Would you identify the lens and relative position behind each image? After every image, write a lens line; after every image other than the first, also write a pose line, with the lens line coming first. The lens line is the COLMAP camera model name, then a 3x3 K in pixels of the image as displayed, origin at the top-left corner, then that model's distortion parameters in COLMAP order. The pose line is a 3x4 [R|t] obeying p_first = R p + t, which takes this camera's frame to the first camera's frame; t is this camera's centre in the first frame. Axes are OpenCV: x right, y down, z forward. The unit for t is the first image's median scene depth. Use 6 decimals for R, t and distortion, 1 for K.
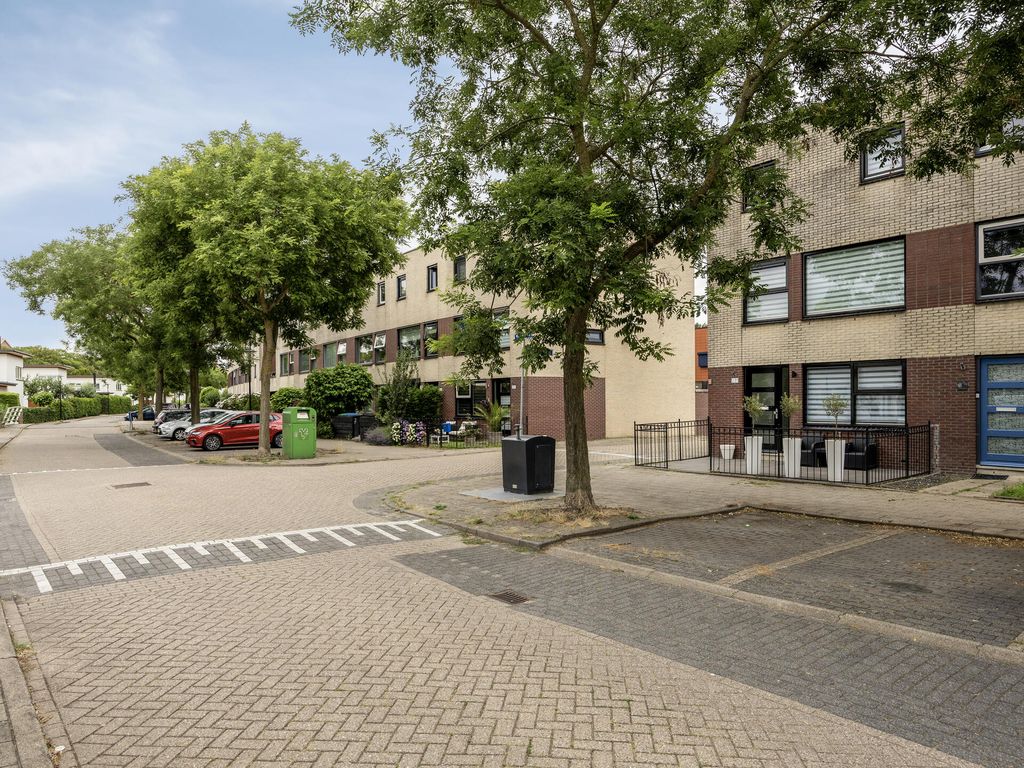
lens RADIAL K [[638.7, 0, 511.9], [0, 638.7, 388.7], [0, 0, 1]] dist [0.000272, 0.000364]
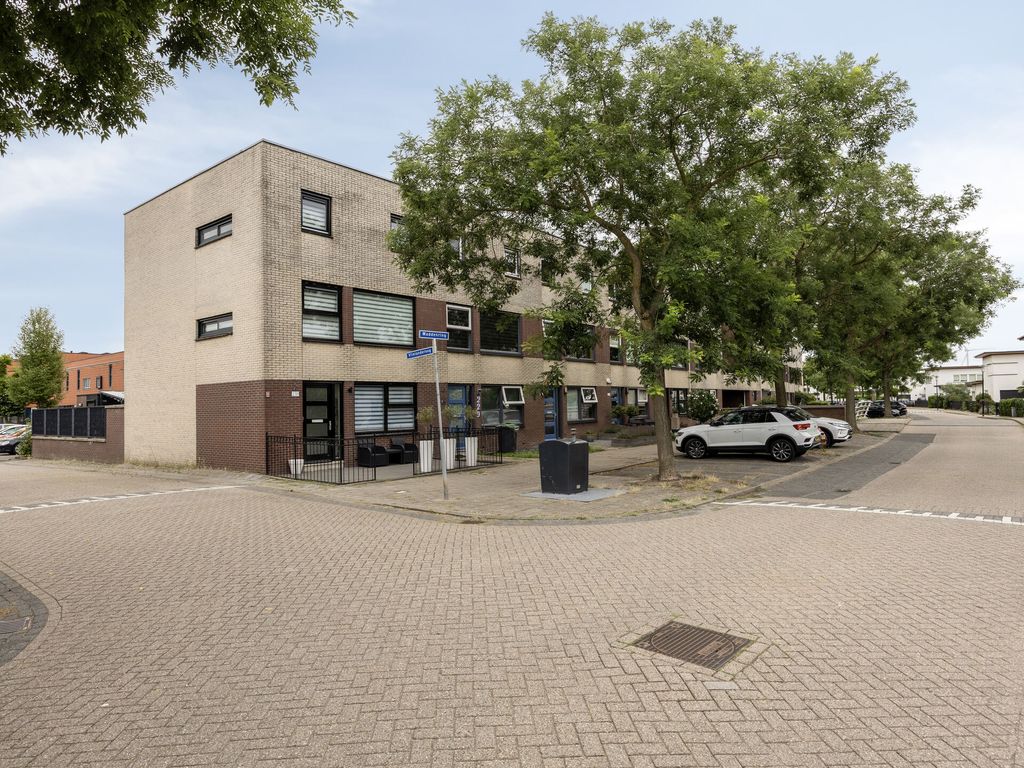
lens RADIAL K [[658.0, 0, 512.0], [0, 658.0, 383.8], [0, 0, 1]] dist [-0.001246, -0.000074]
pose [[-0.184326, 0.046509, 0.981764, -0.830105], [0.008966, 0.998918, -0.045639, 0.024268], [-0.982824, 0.000390, -0.184543, 0.990470]]
